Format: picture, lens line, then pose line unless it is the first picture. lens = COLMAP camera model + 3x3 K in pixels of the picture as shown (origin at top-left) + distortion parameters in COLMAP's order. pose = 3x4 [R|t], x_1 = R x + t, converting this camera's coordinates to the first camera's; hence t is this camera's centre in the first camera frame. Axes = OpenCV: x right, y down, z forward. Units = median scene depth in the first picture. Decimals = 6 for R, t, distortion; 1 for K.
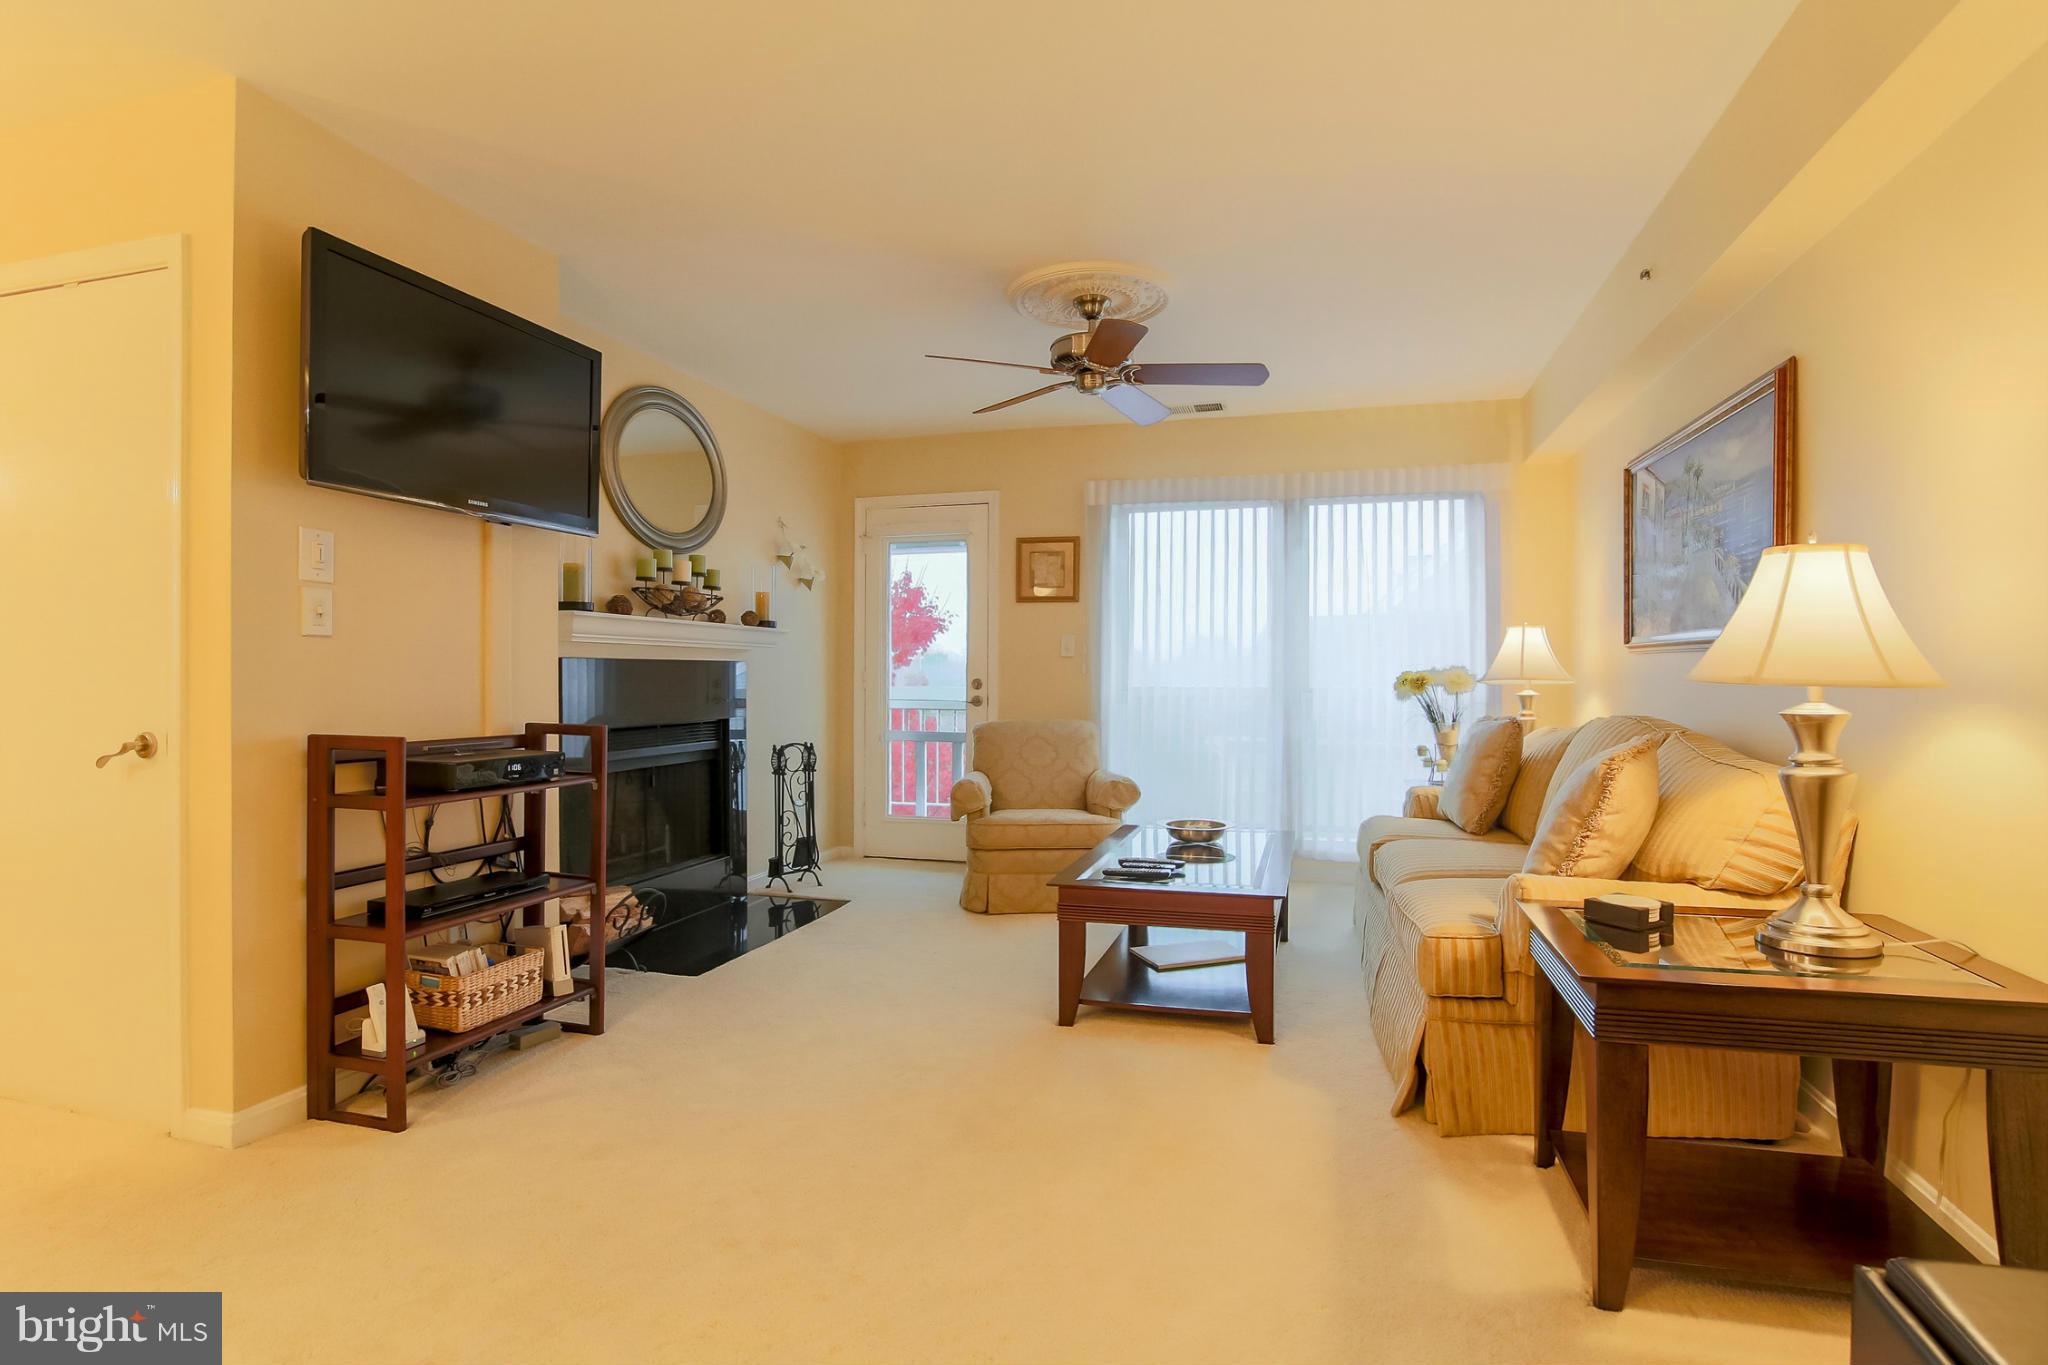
lens RADIAL K [[1007.4, 0, 1032.7], [0, 1007.4, 682.6], [0, 0, 1]] dist [-0.020806, 0.000088]
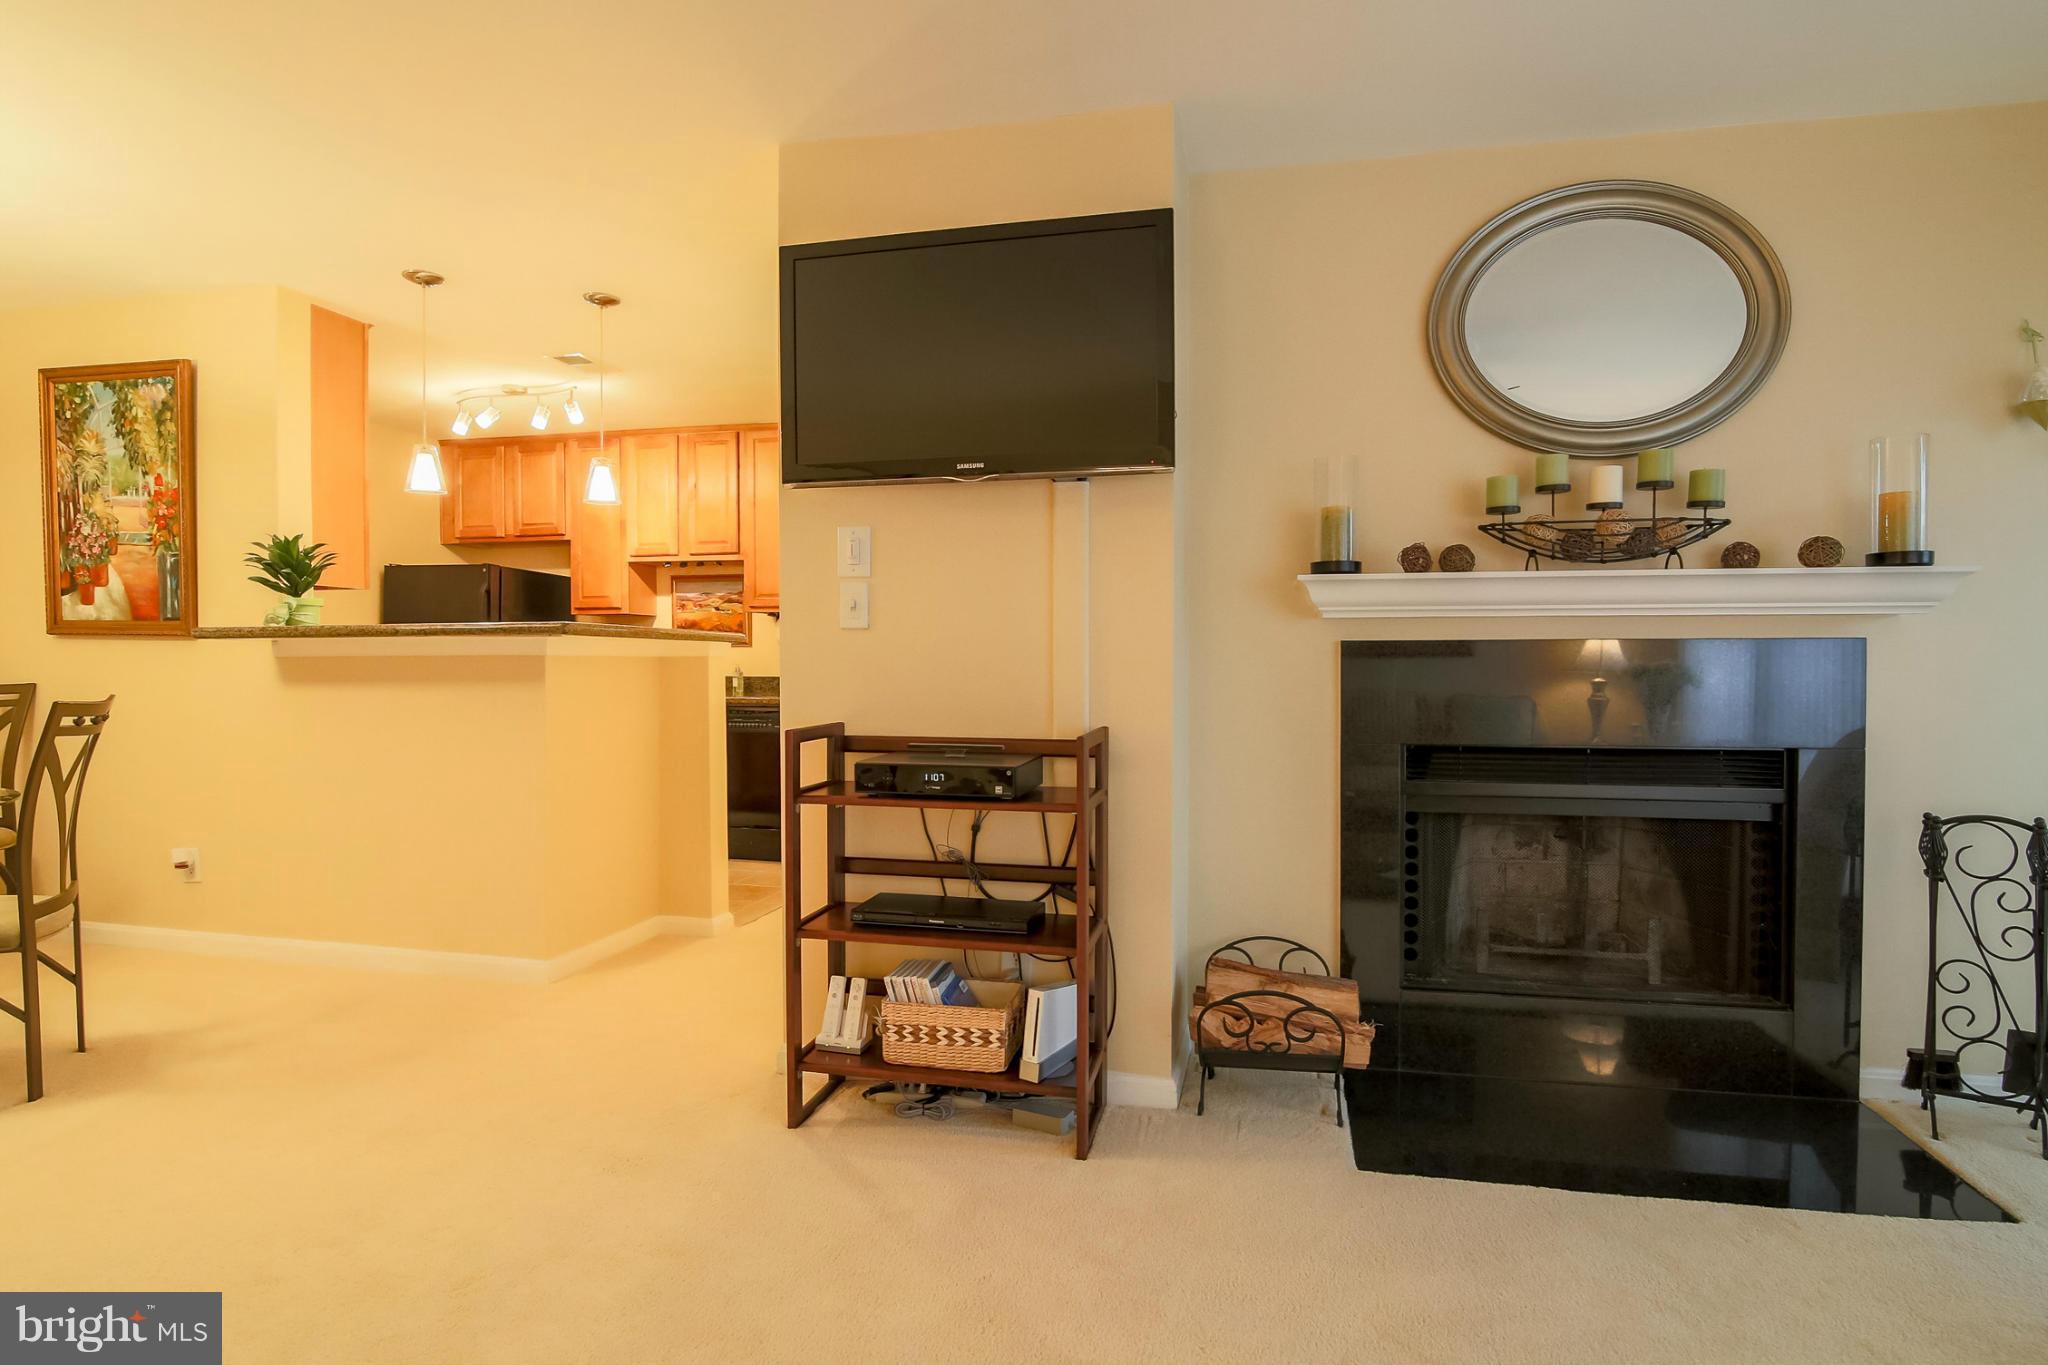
lens RADIAL K [[1007.4, 0, 1032.7], [0, 1007.4, 682.6], [0, 0, 1]] dist [-0.020806, 0.000088]
pose [[0.075320, 0.019568, -0.996967, 0.208776], [-0.006973, 0.999793, 0.019097, -0.006728], [0.997135, 0.005514, 0.075440, 0.659061]]
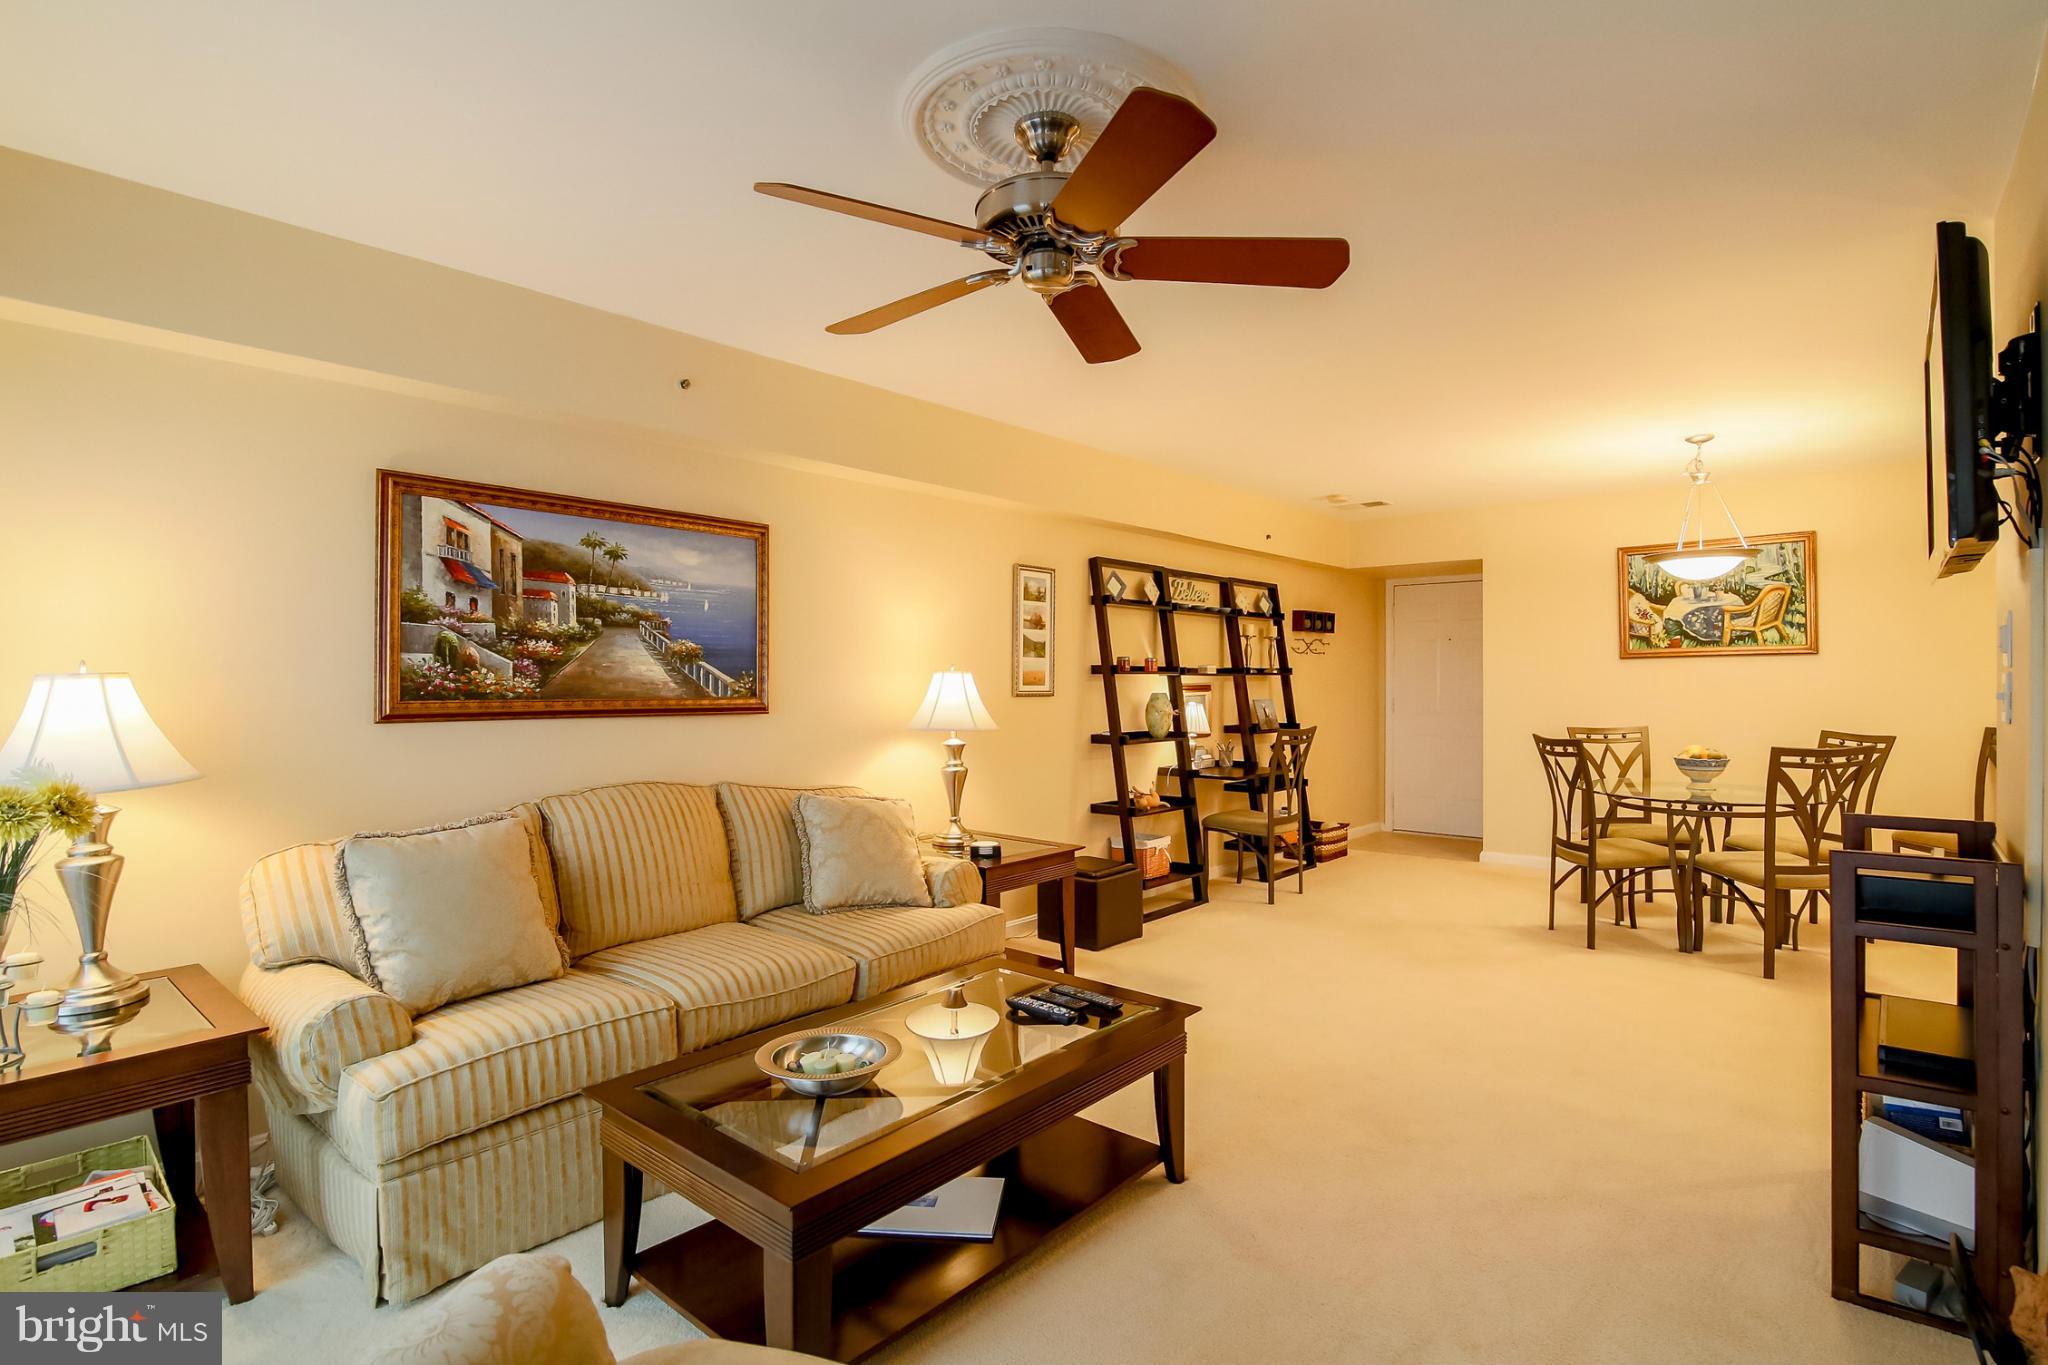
lens RADIAL K [[1007.2, 0, 1020.8], [0, 1007.2, 661.0], [0, 0, 1]] dist [-0.018088, 0.000749]
pose [[-0.913042, 0.039686, 0.405930, -0.135447], [0.030052, 0.999096, -0.030082, -0.036466], [-0.406757, -0.015267, -0.913409, 1.358589]]
